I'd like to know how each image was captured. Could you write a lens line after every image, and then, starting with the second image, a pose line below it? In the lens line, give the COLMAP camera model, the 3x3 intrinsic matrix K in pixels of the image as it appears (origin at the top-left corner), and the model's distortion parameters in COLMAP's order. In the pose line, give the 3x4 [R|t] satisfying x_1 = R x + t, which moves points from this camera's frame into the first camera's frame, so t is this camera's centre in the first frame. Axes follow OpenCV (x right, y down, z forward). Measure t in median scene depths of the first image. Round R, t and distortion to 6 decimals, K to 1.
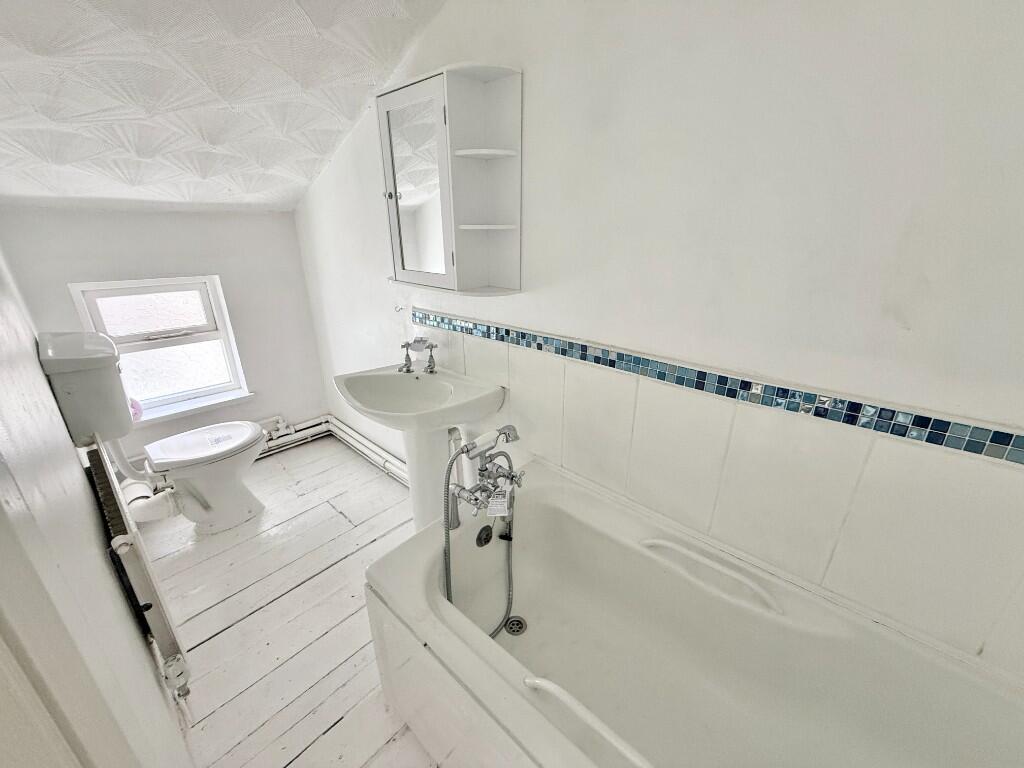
lens RADIAL K [[408.4, 0, 509.4], [0, 408.4, 384.4], [0, 0, 1]] dist [-0.003715, -0.000306]
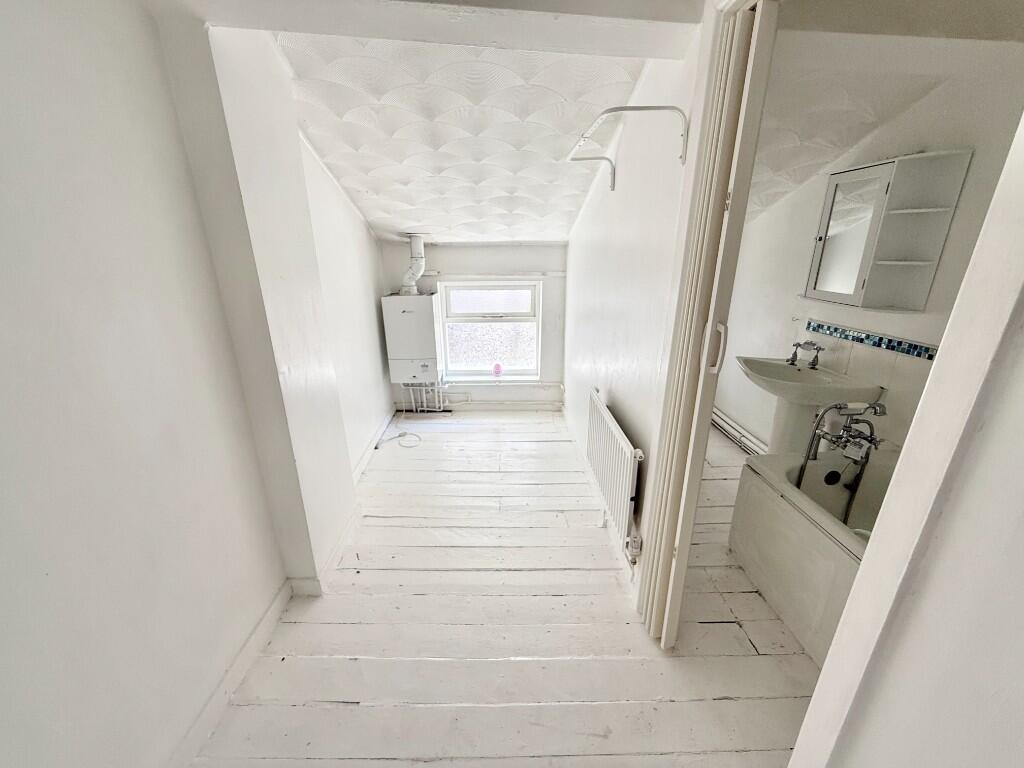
lens RADIAL K [[408.4, 0, 509.4], [0, 408.4, 384.4], [0, 0, 1]] dist [-0.003715, -0.000306]
pose [[0.692573, 0.225160, -0.685307, 0.046330], [-0.248748, 0.966310, 0.066098, 0.196846], [0.677102, 0.124691, 0.725249, -0.667778]]
